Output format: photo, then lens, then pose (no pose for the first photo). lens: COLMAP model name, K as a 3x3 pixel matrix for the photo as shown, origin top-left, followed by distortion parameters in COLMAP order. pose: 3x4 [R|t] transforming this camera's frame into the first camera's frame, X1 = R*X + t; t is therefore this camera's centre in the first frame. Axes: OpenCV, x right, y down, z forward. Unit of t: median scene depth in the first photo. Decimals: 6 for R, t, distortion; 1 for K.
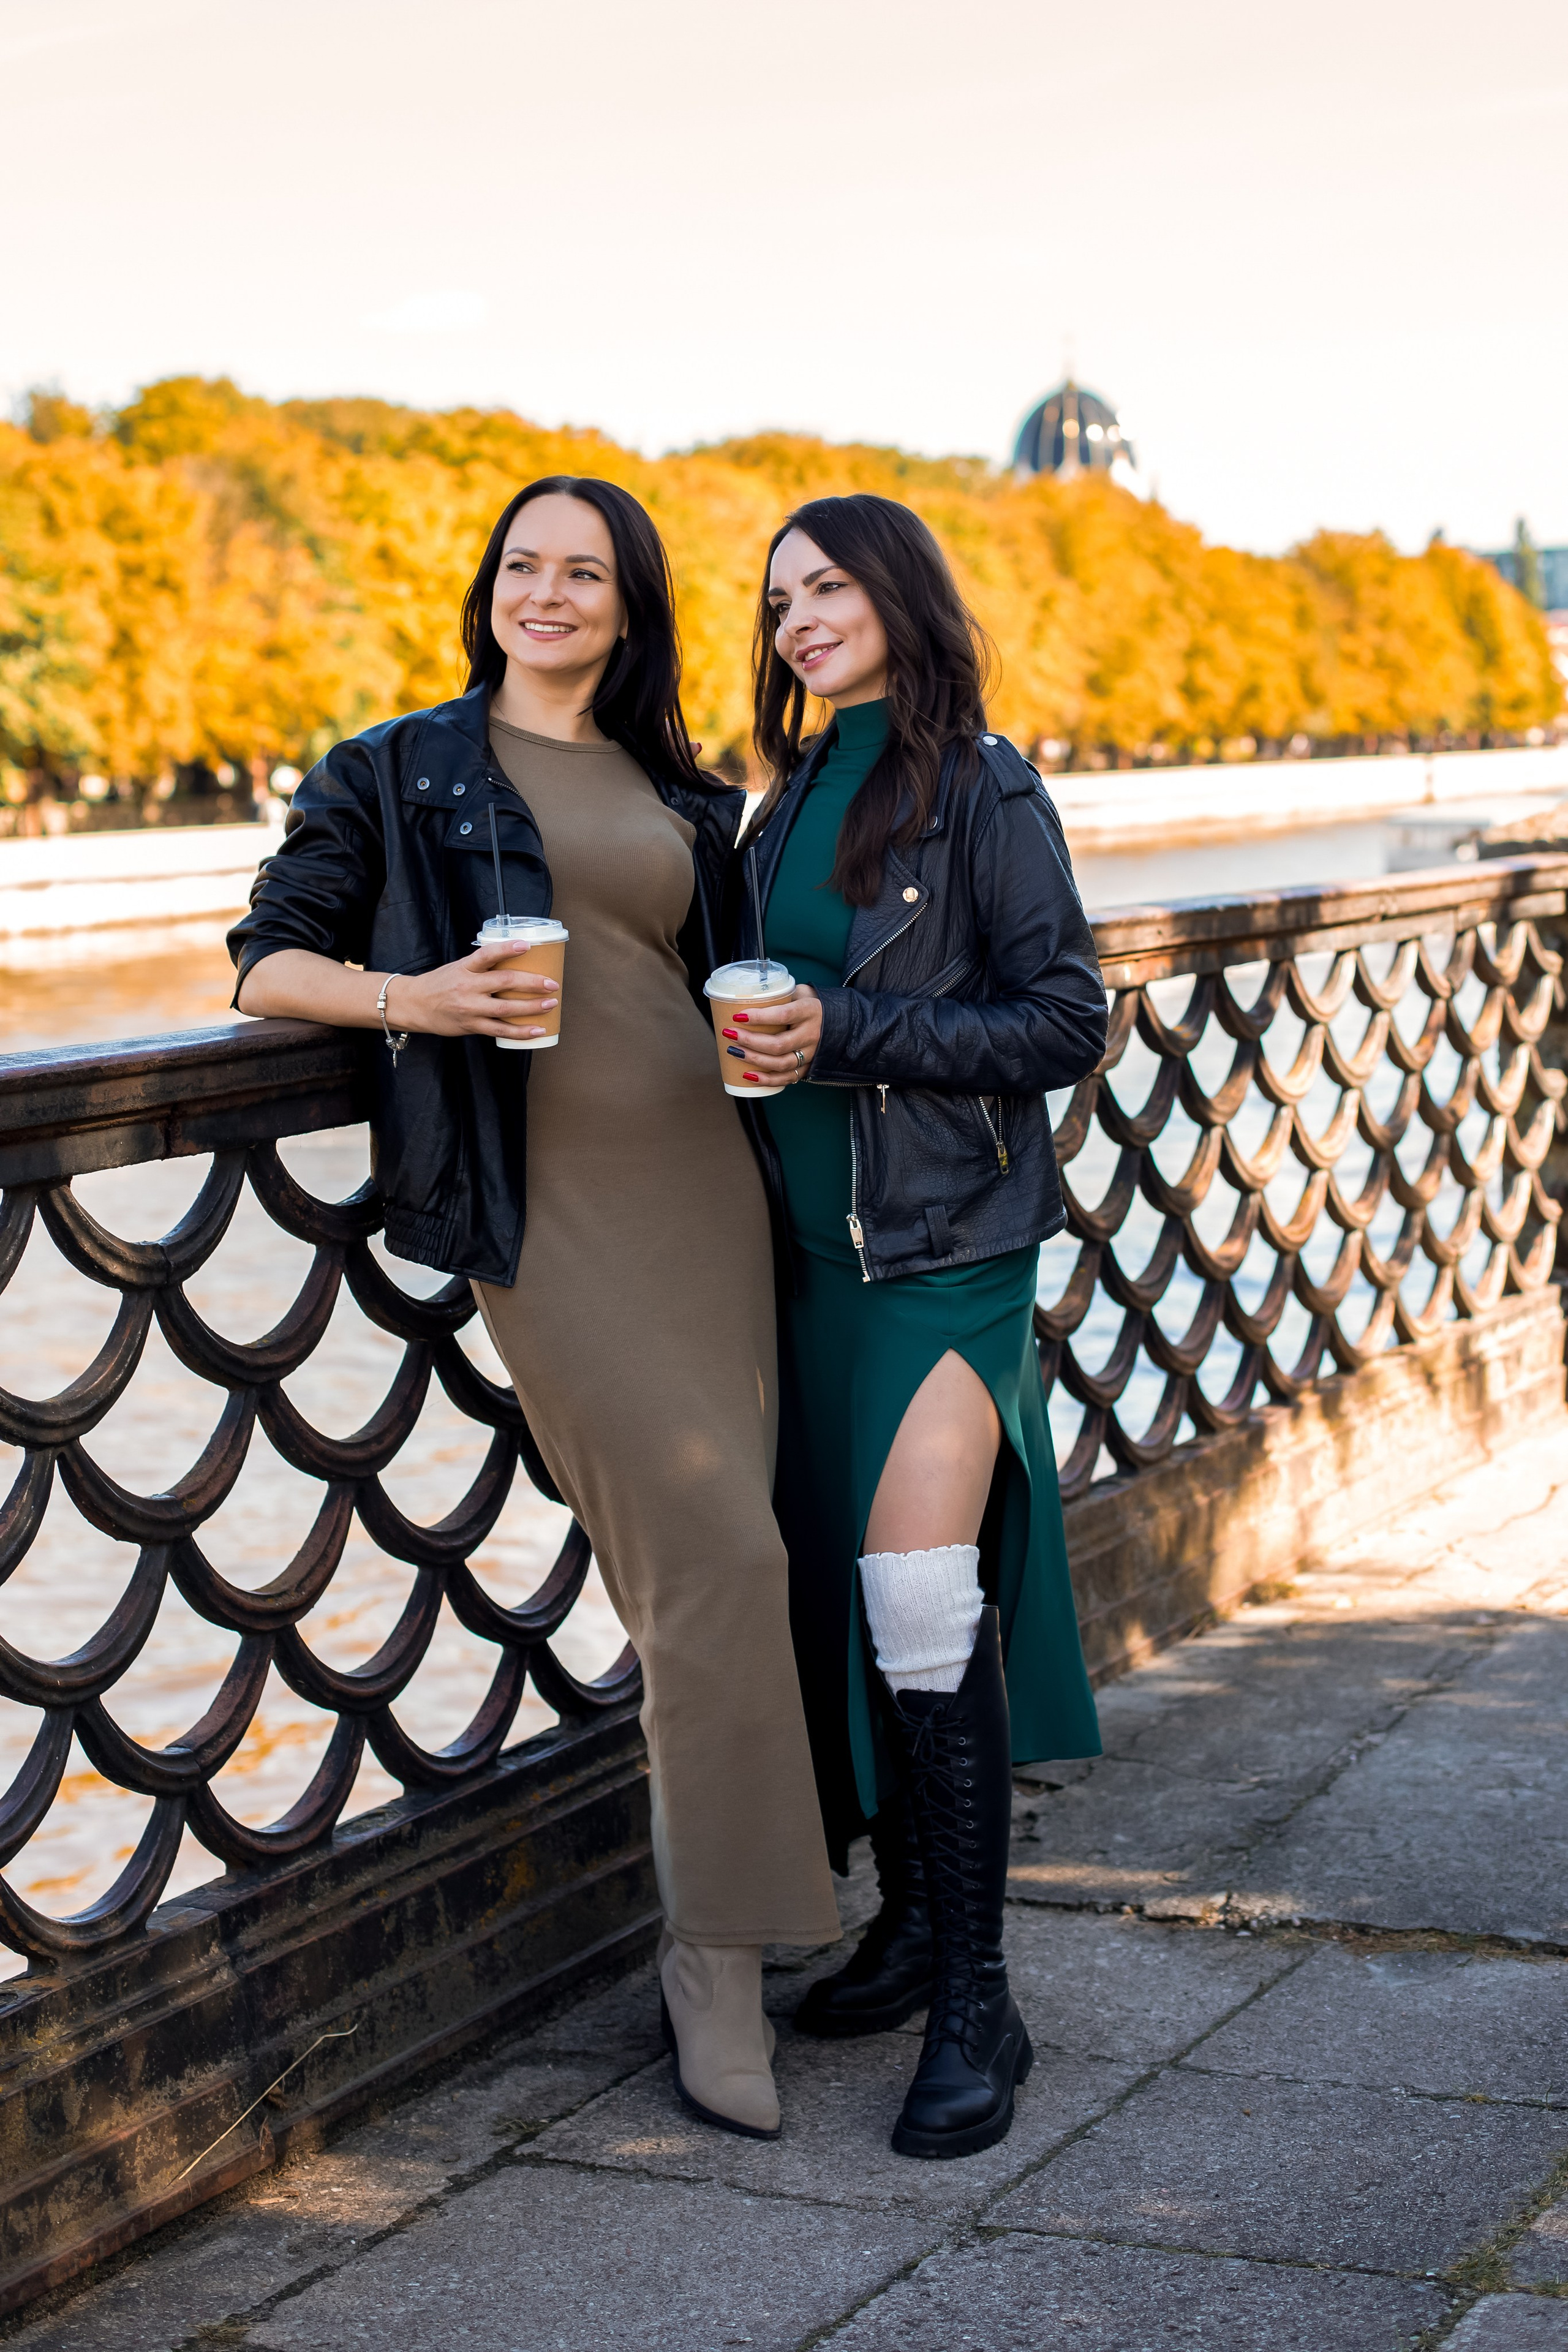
lens RADIAL K [[4344.2, 0, 820.4], [0, 4344.2, 1018.6], [0, 0, 1]] dist [-0.138858, 0.042400]
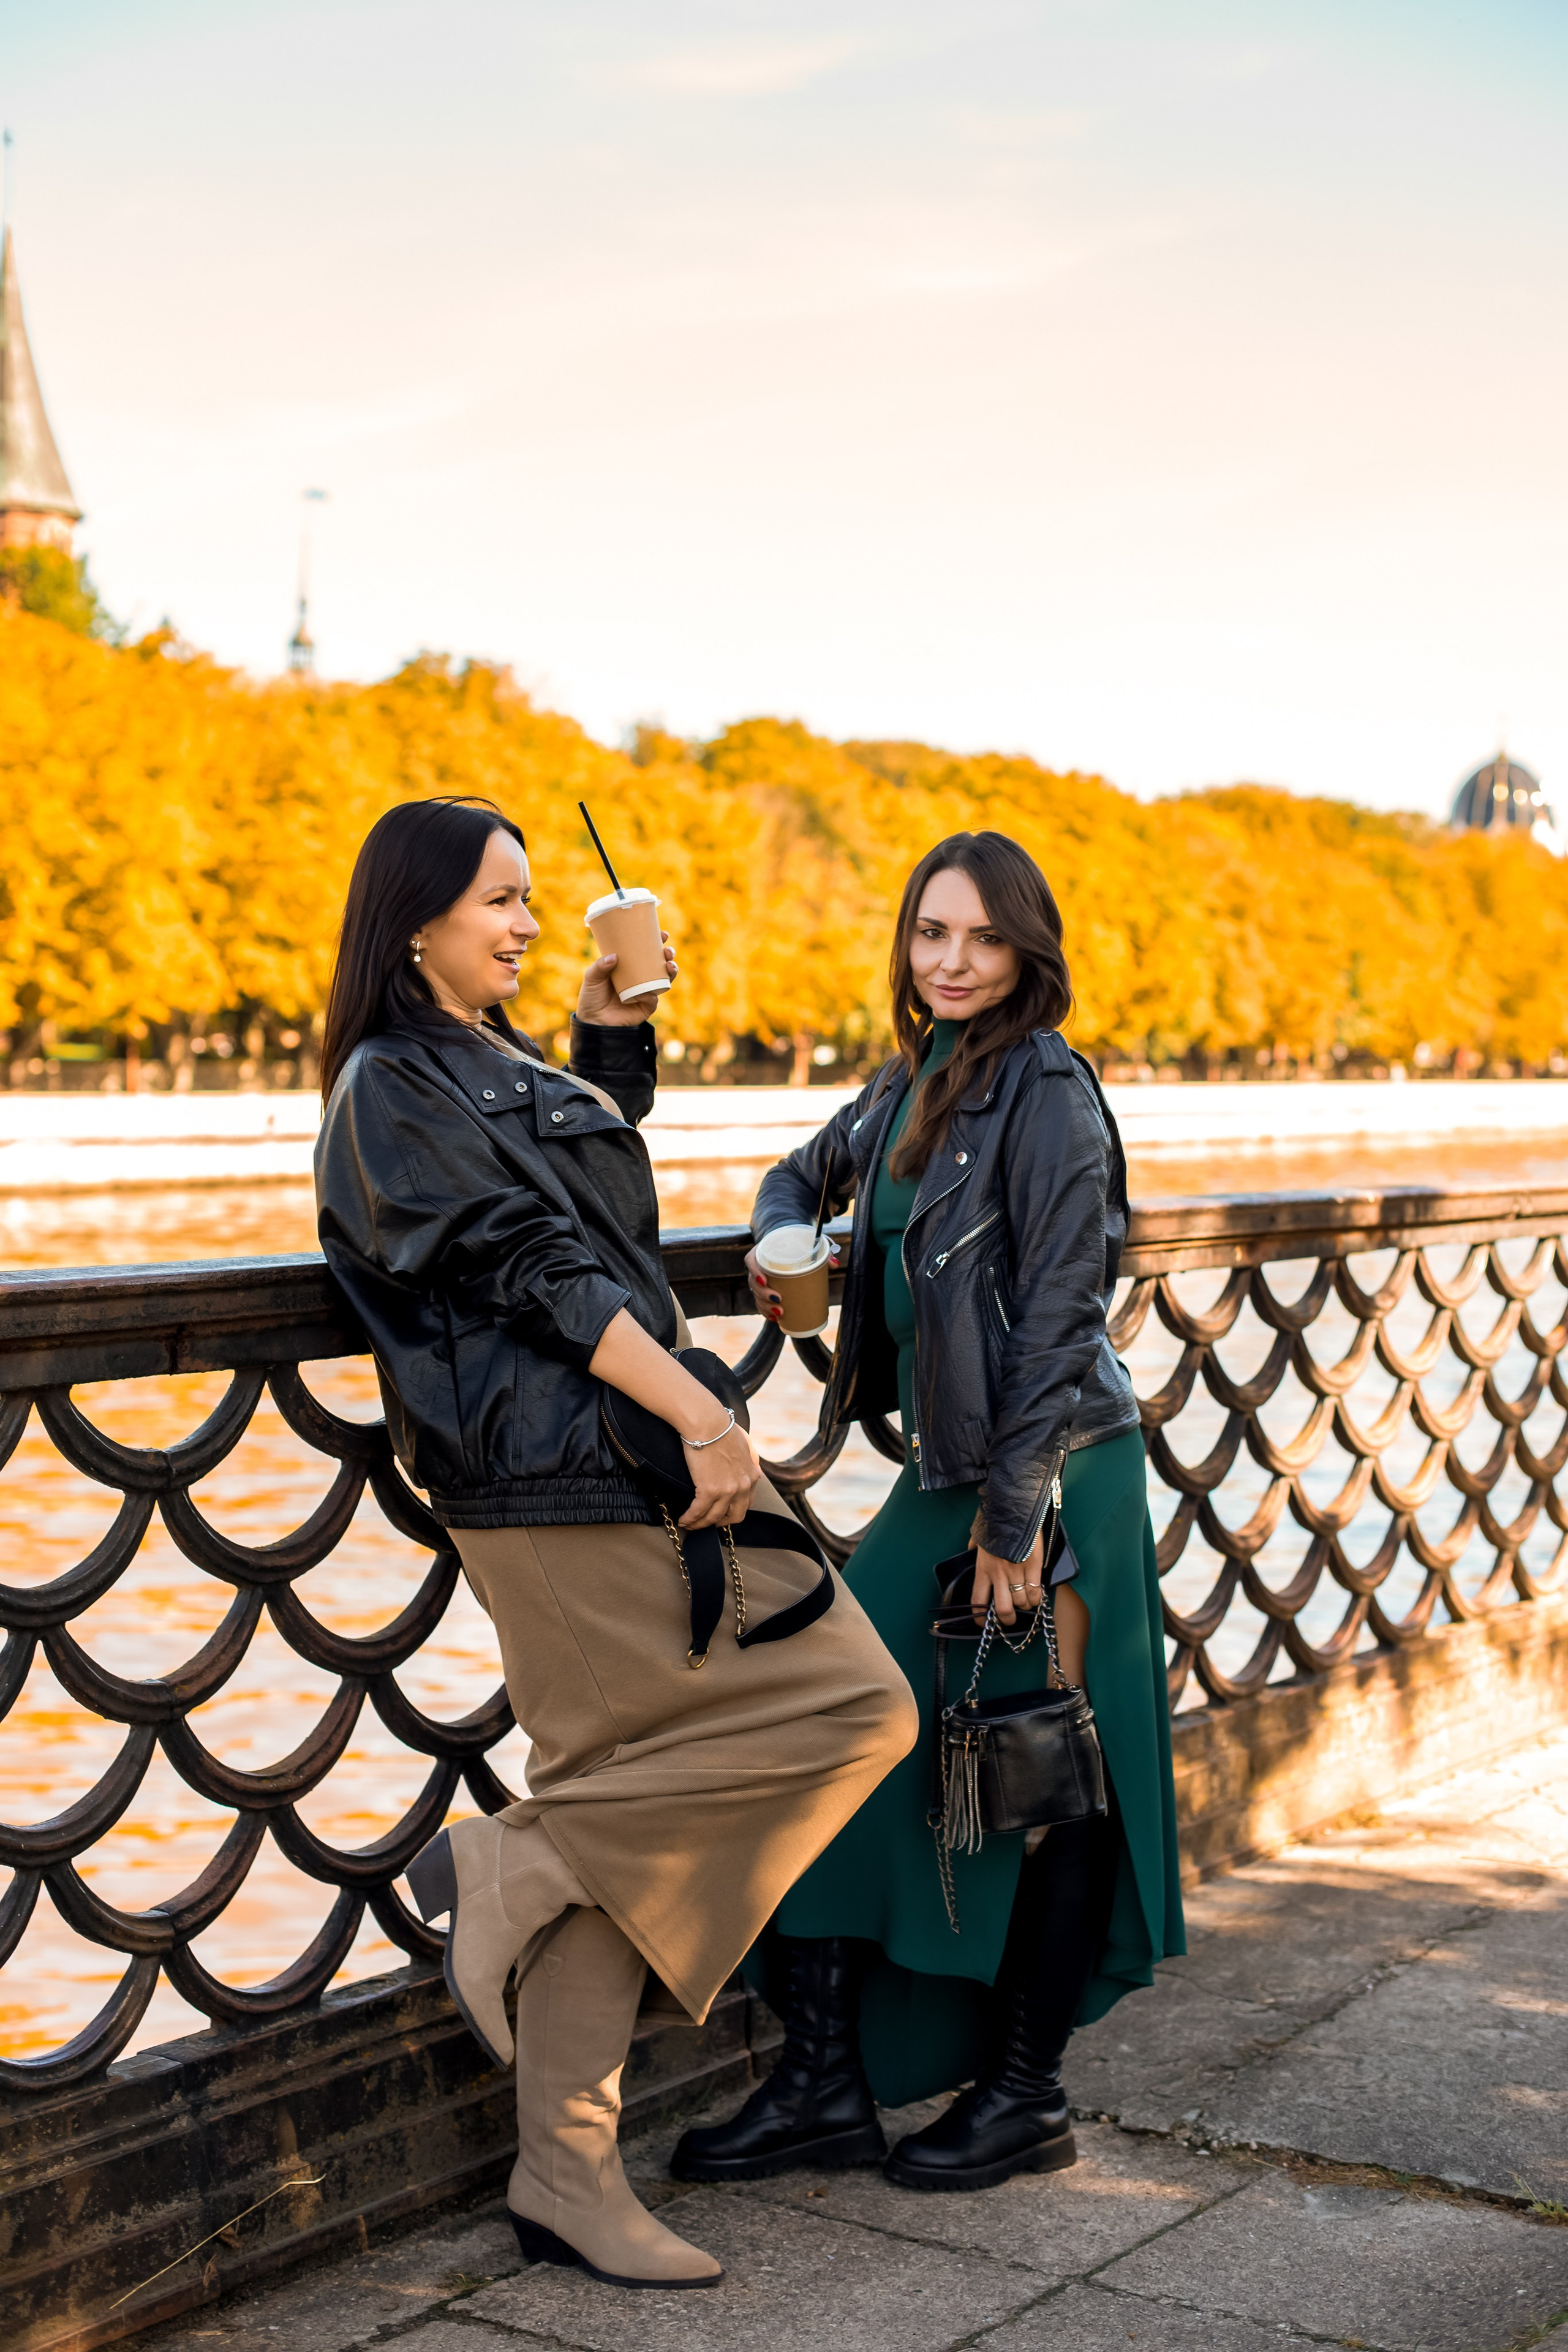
lens RADIAL K [[3586.3, 0, 777.8], [0, 3586.3, 1177.2], [0, 0, 1]] dist [-0.145796, 0.112319]
pose [[0.988716, 0.054291, -0.139615, 0.102327], [-0.057496, 0.998165, -0.019017, -0.007394], [0.138326, 0.026830, 0.990023, 0.103752]]
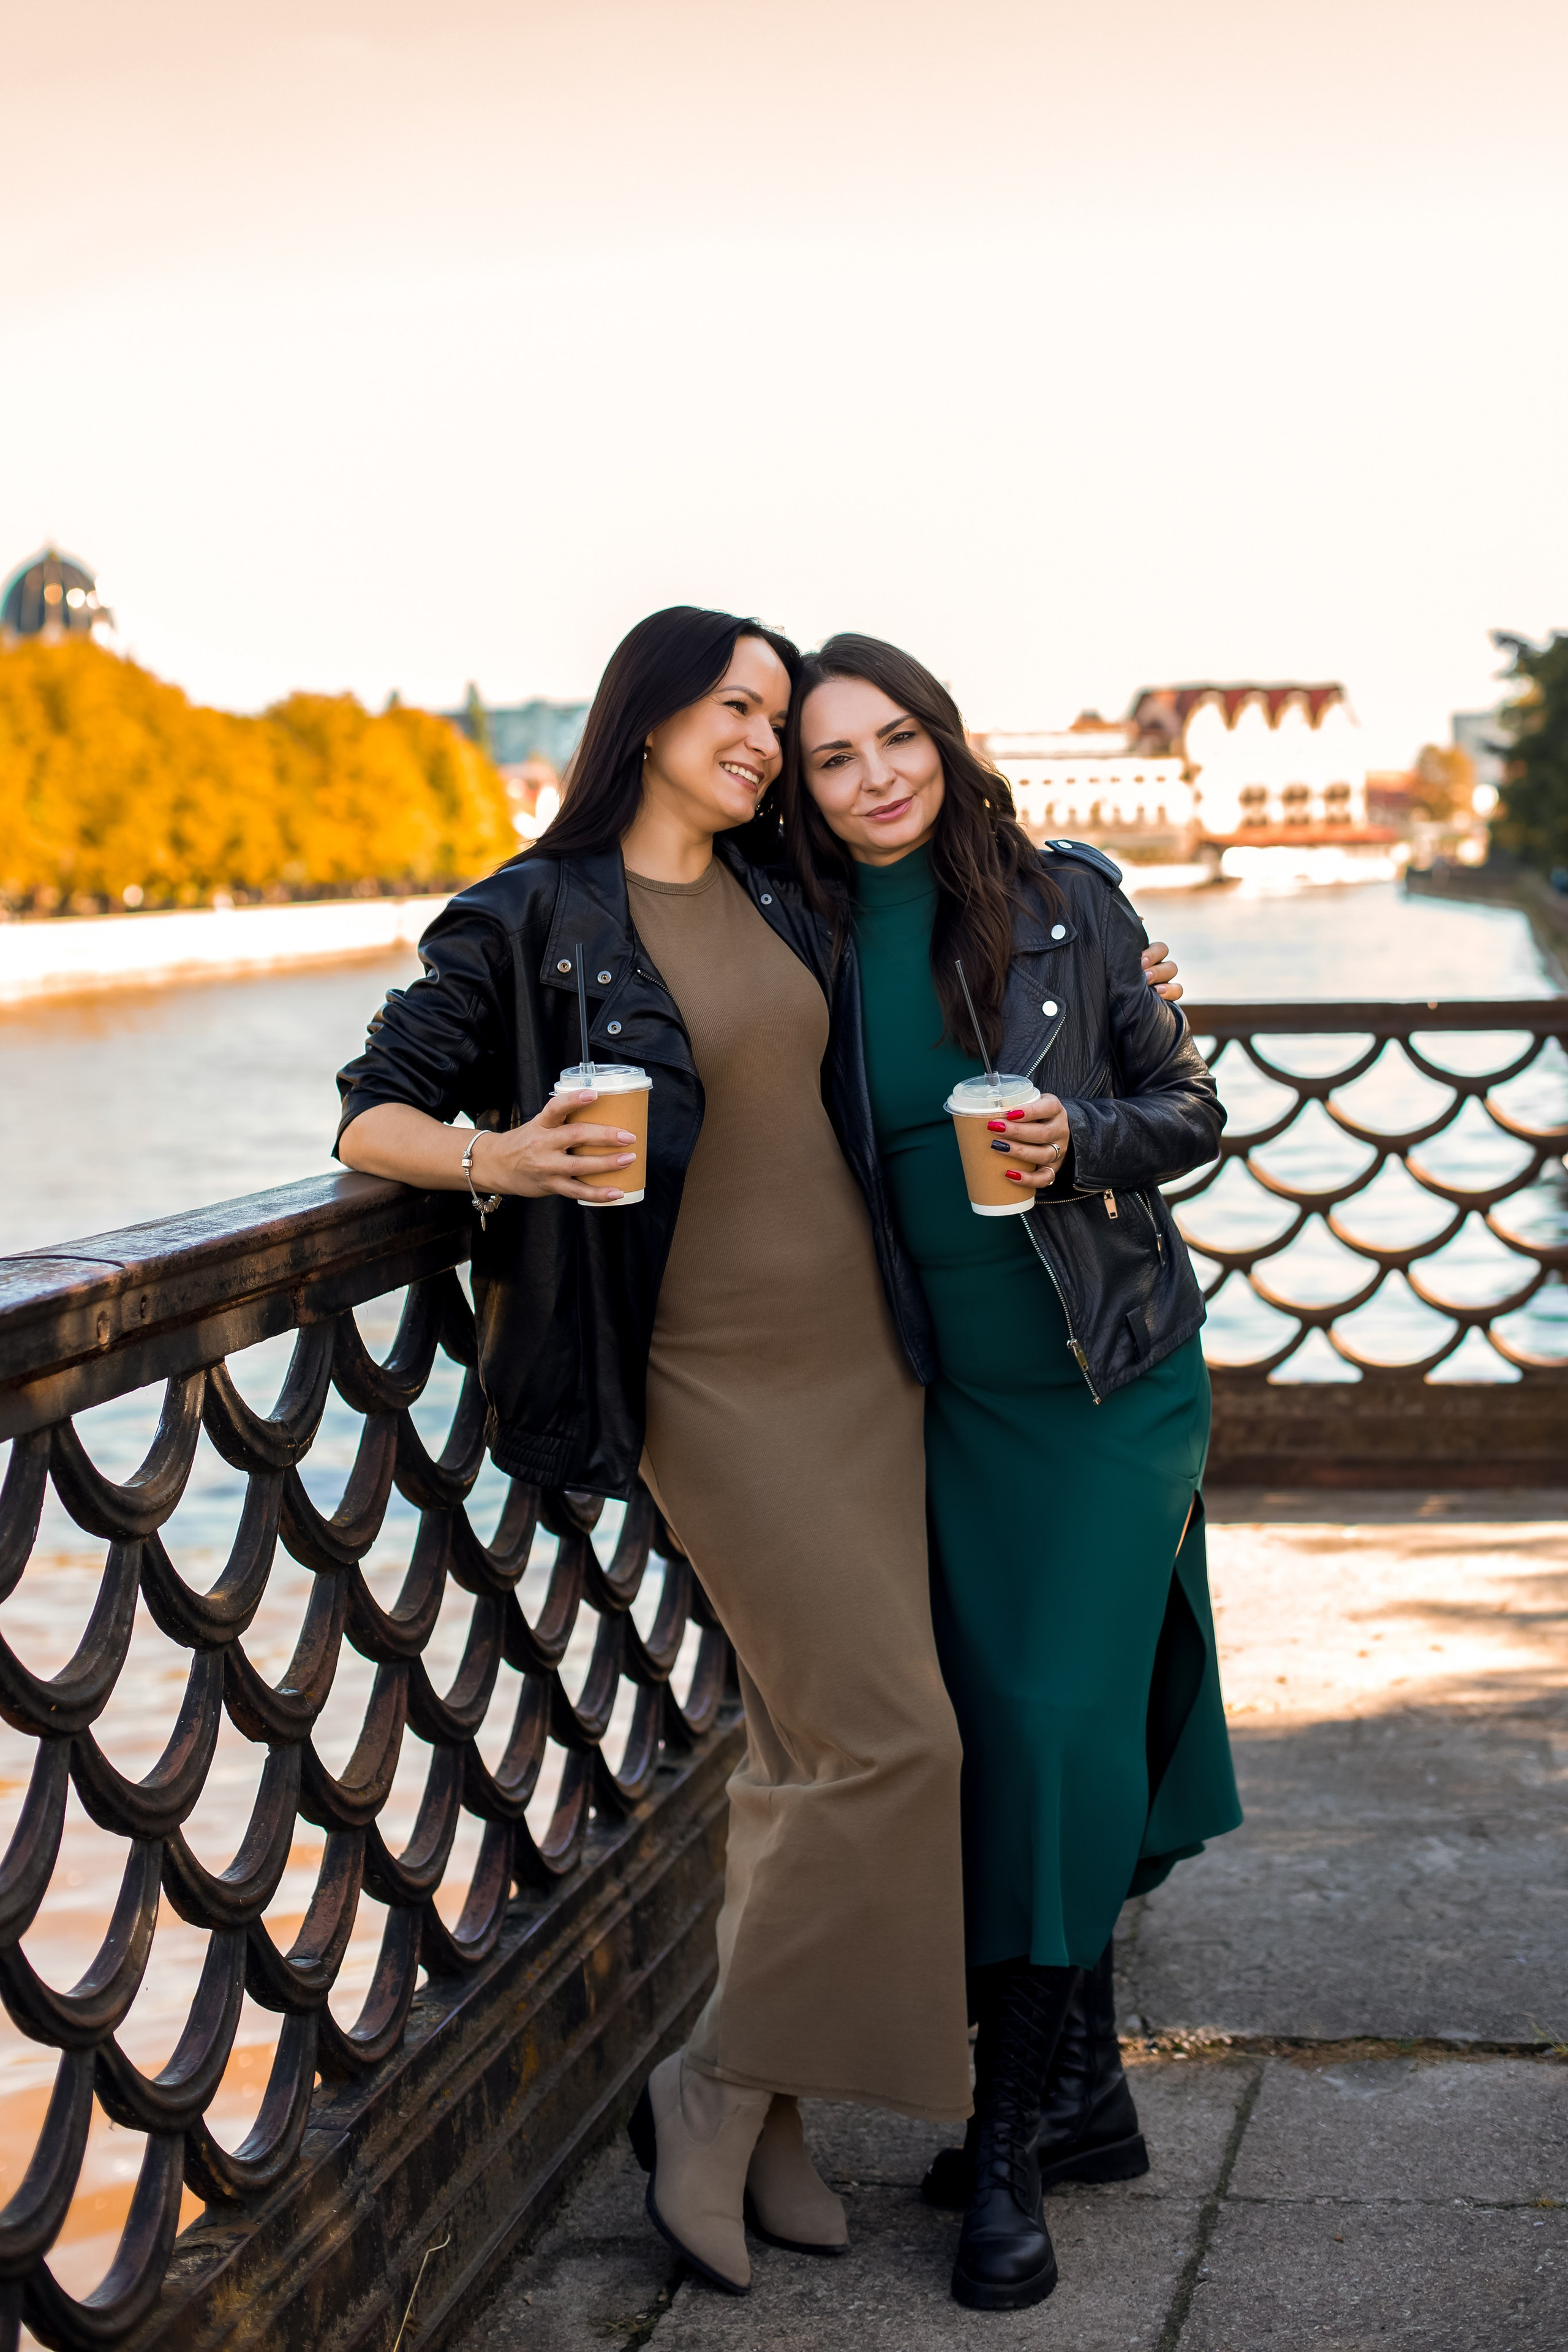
lens RADIAL K [[4032.5, 0, 965.4], [0, 4032.5, 1011.6], [0, 0, 1]] dist [-0.133317, 0.063689]
pose [[0.958614, -0.010725, 0.284506, -0.212943], [0.020167, 0.999338, -0.030278, -0.006003], [-0.283993, 0.034762, 0.958196, 0.103242]]
